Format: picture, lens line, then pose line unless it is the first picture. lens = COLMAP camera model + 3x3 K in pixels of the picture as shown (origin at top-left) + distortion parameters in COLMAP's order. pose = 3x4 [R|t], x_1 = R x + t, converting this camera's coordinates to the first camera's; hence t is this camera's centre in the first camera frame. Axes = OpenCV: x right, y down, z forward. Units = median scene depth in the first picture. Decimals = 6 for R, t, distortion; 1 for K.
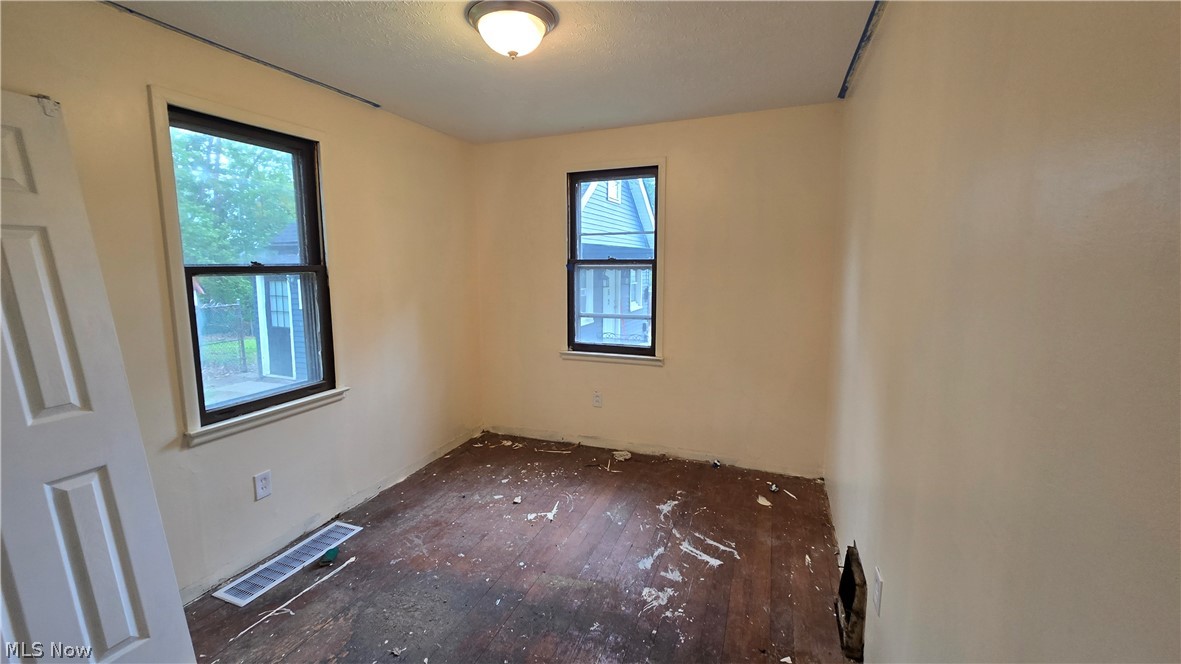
lens RADIAL K [[481.2, 0, 595.0], [0, 481.2, 324.2], [0, 0, 1]] dist [-0.003230, -0.001399]
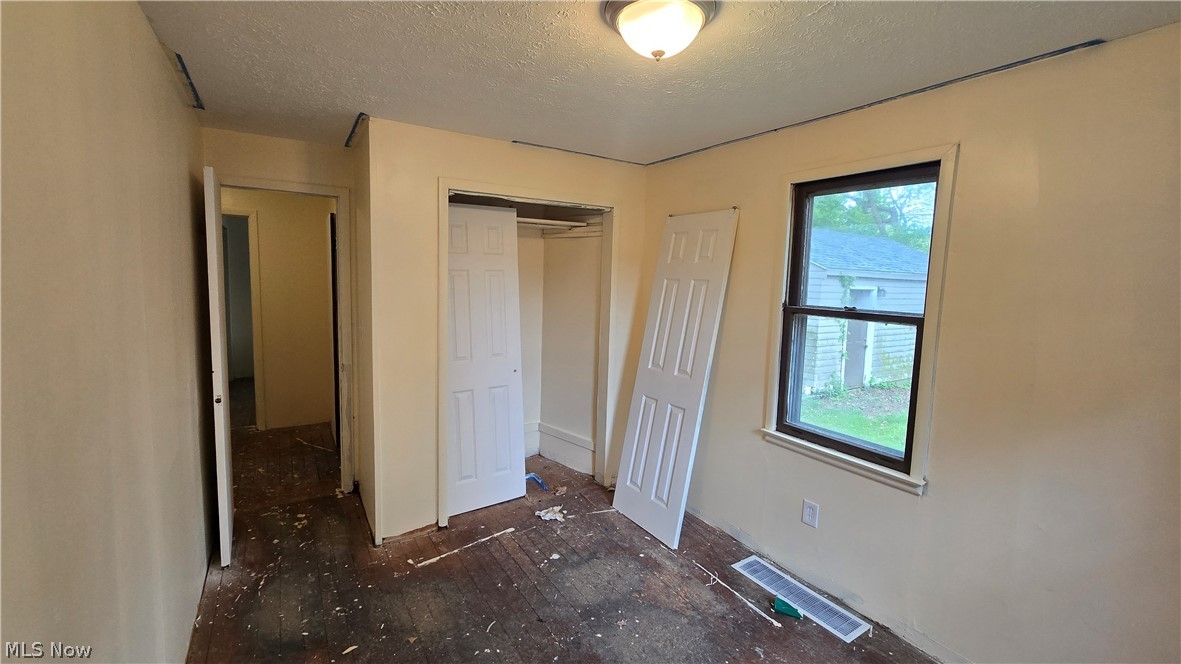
lens RADIAL K [[481.2, 0, 597.9], [0, 481.2, 331.1], [0, 0, 1]] dist [-0.003230, -0.001399]
pose [[-0.590901, 0.065391, -0.804089, 0.414729], [-0.142175, 0.972669, 0.183580, -0.186179], [0.794117, 0.222800, -0.565454, 1.127627]]
